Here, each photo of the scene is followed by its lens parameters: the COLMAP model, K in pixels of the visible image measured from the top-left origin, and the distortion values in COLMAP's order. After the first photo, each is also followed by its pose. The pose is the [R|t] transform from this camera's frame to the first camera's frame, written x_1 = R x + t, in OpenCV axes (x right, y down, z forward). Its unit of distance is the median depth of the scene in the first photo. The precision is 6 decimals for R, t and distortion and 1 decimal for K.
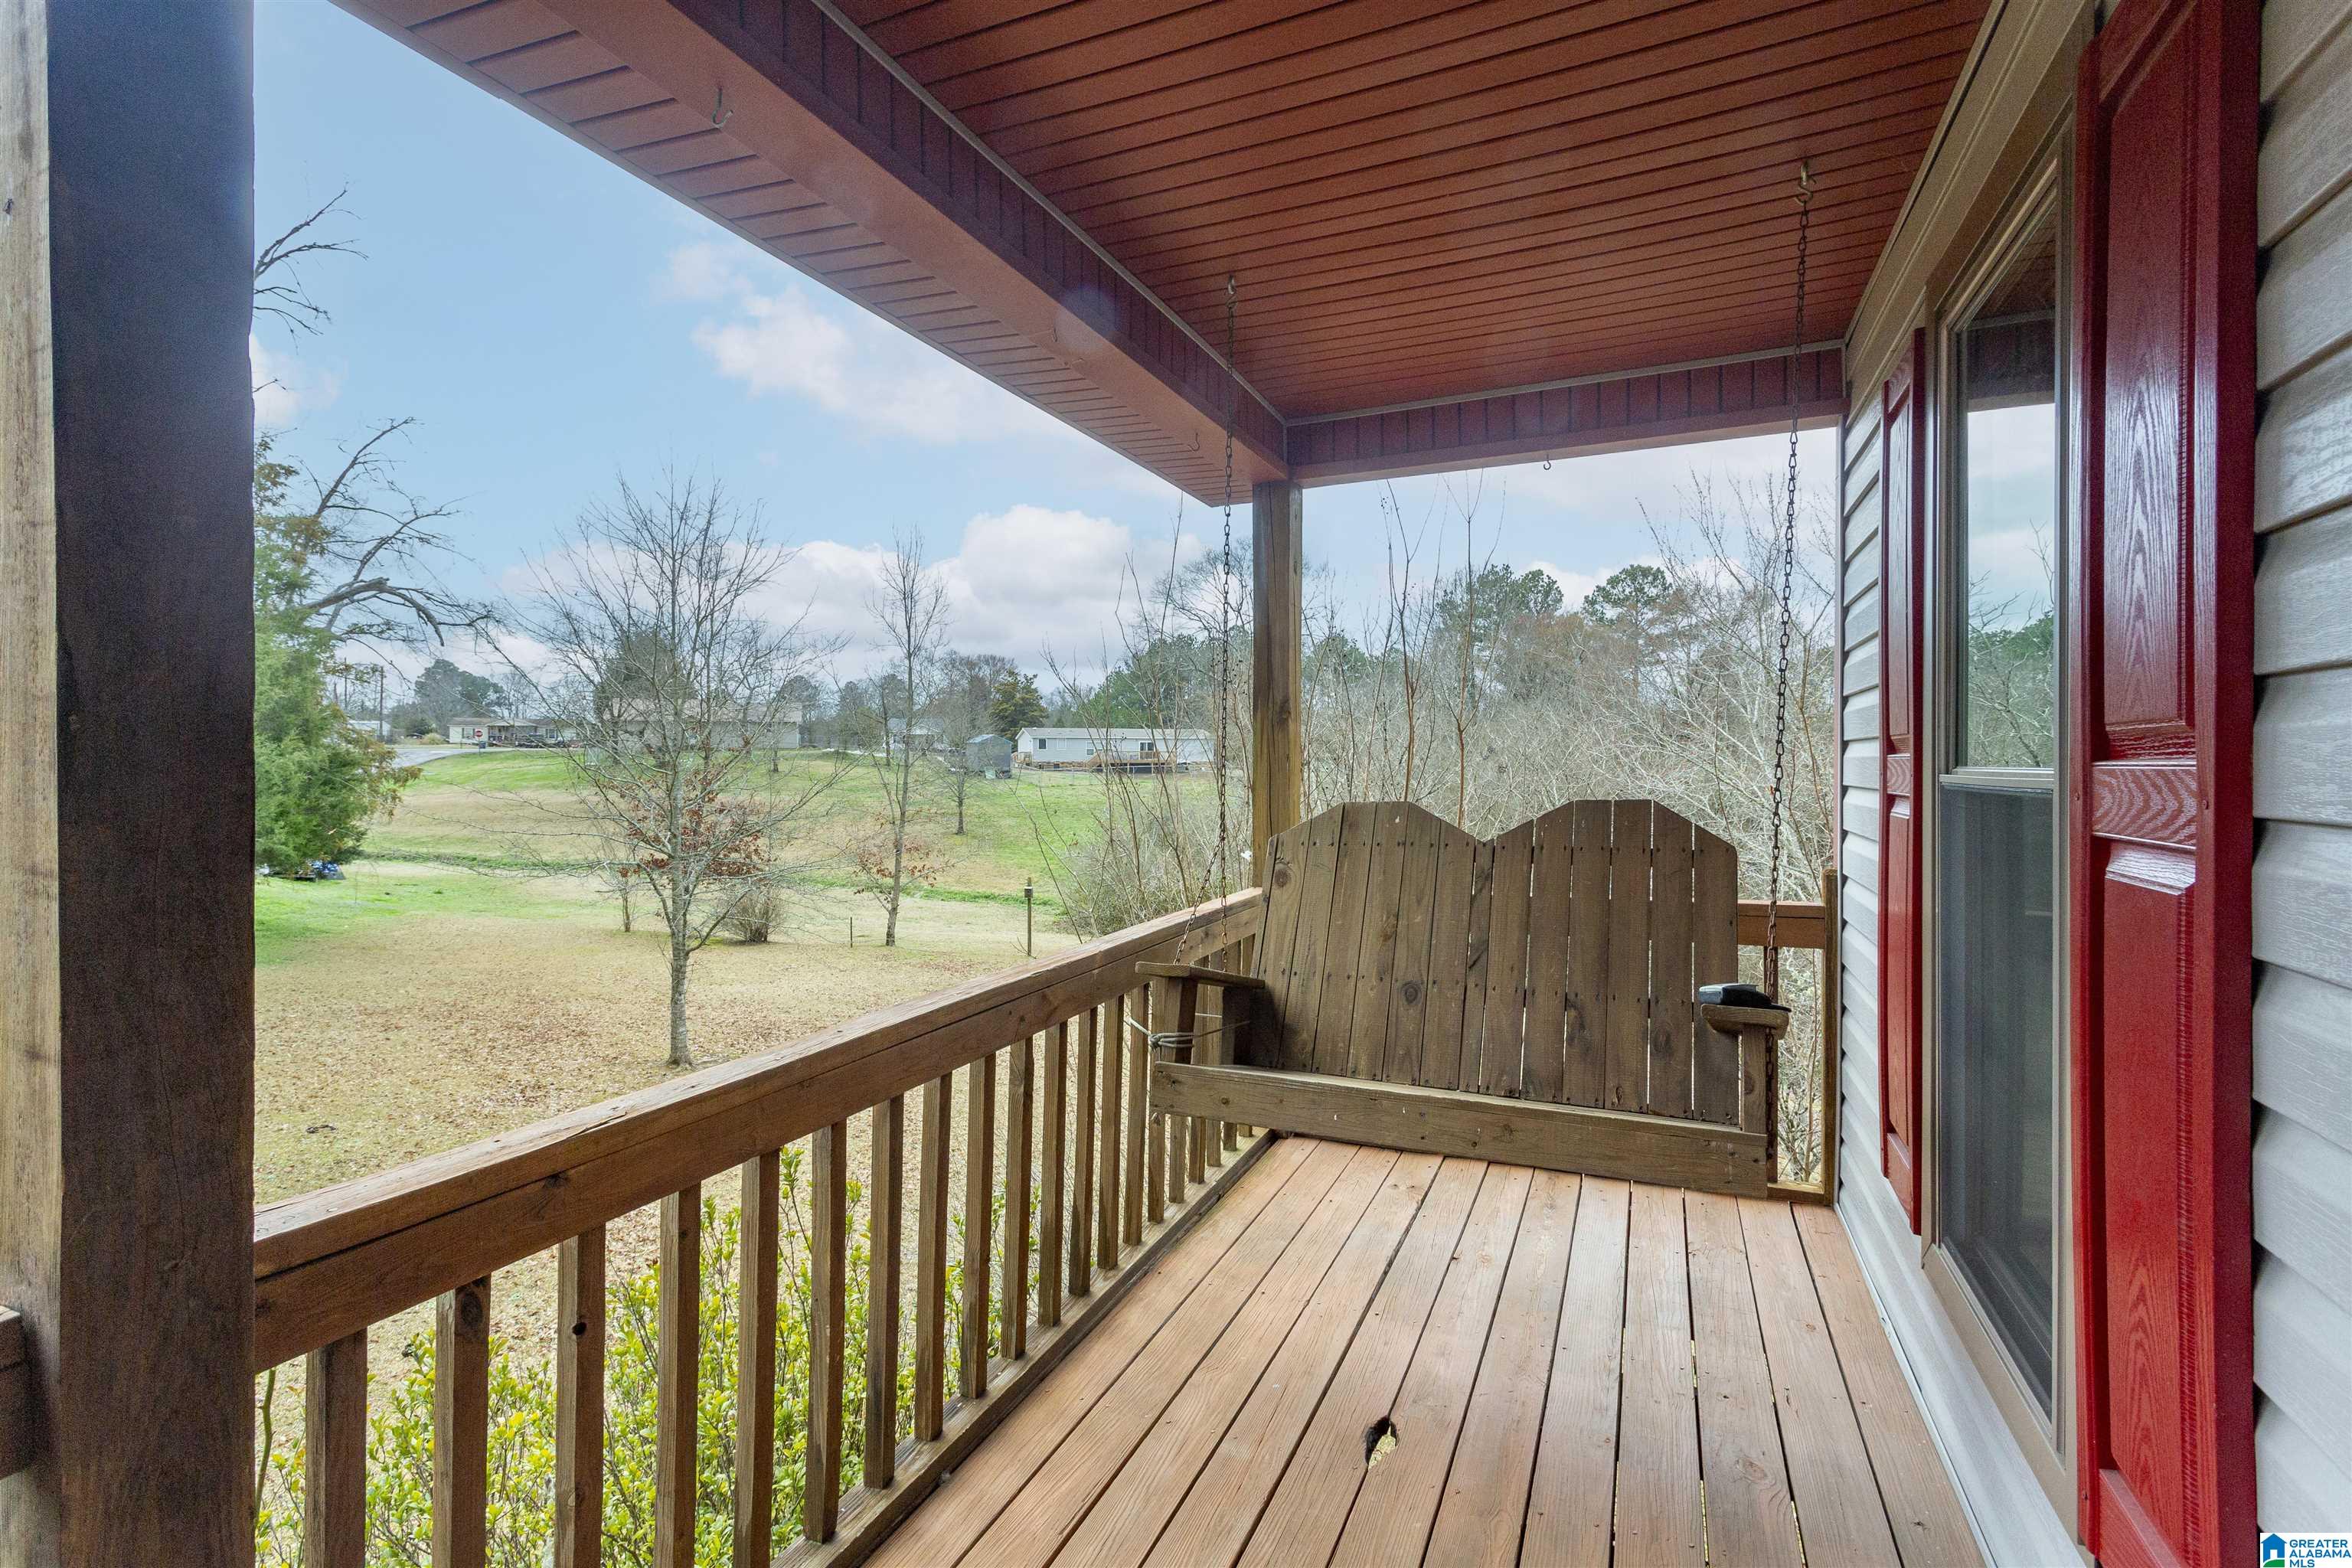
lens RADIAL K [[1112.6, 0, 1166.5], [0, 1112.6, 754.4], [0, 0, 1]] dist [0.000783, -0.000496]
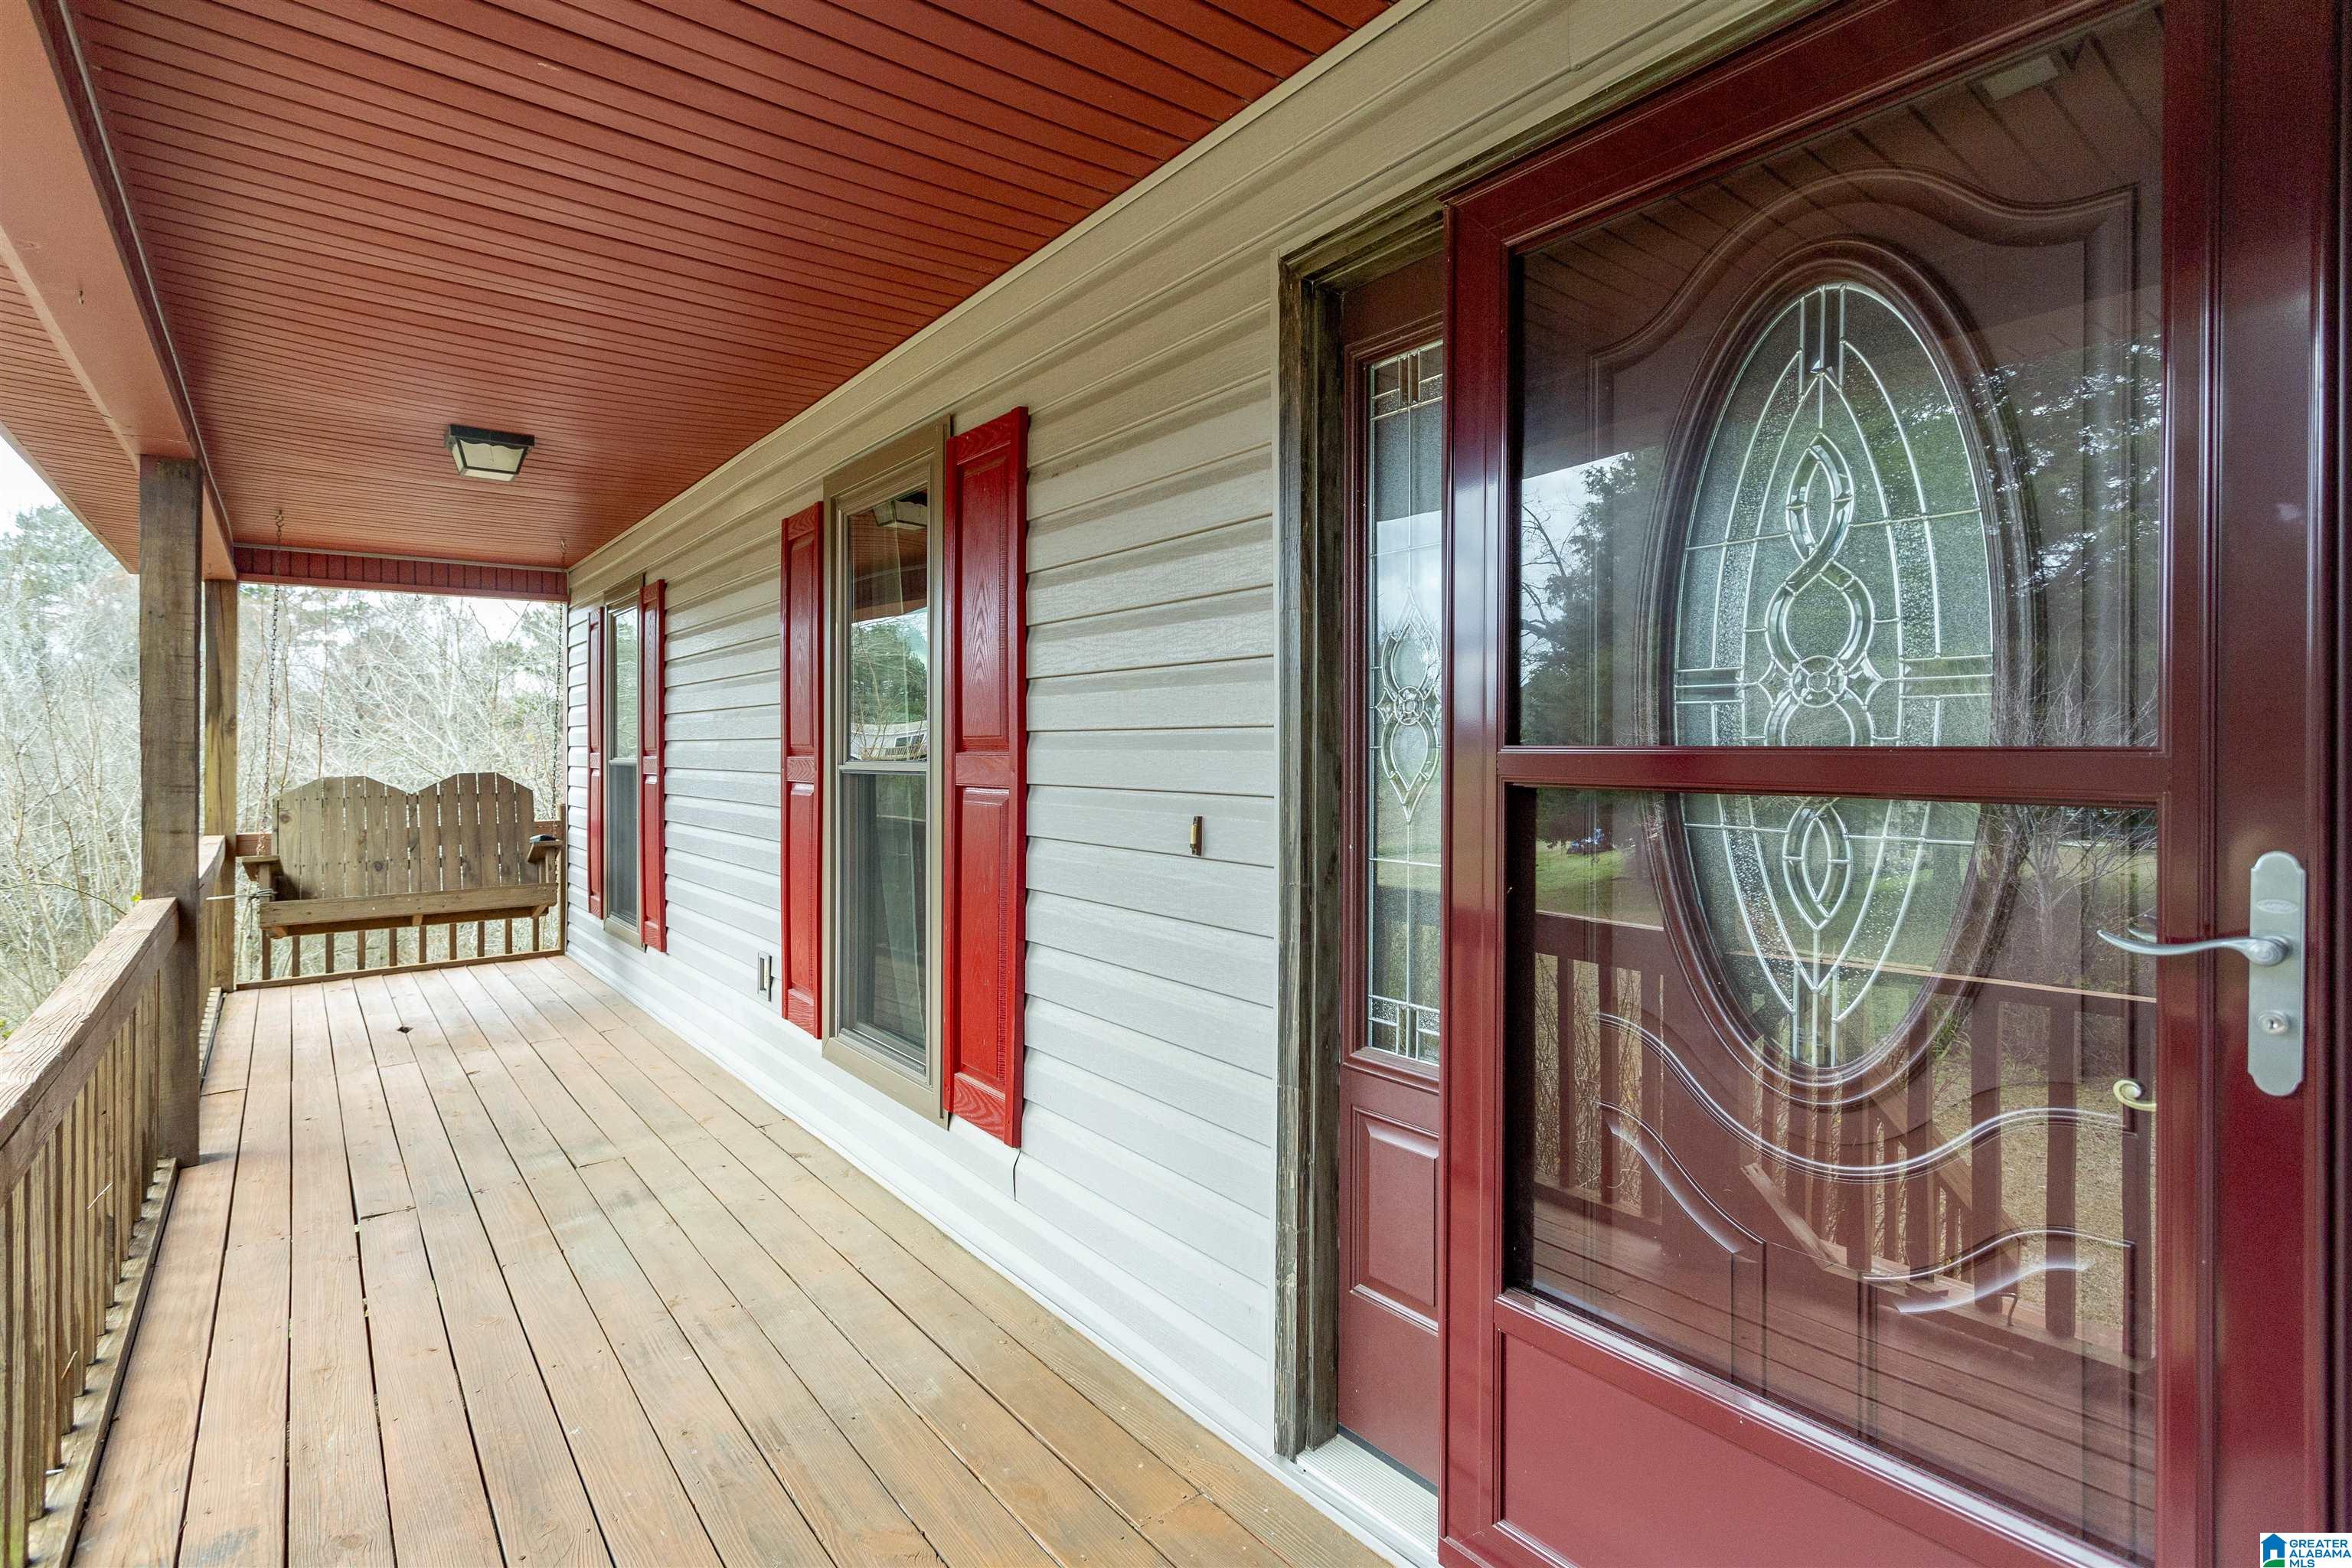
lens RADIAL K [[1112.6, 0, 1166.5], [0, 1112.6, 754.4], [0, 0, 1]] dist [0.000783, -0.000496]
pose [[0.475616, -0.002120, 0.879650, -0.908920], [-0.006285, 0.999963, 0.005808, -0.018320], [-0.879631, -0.008291, 0.475585, -1.291966]]
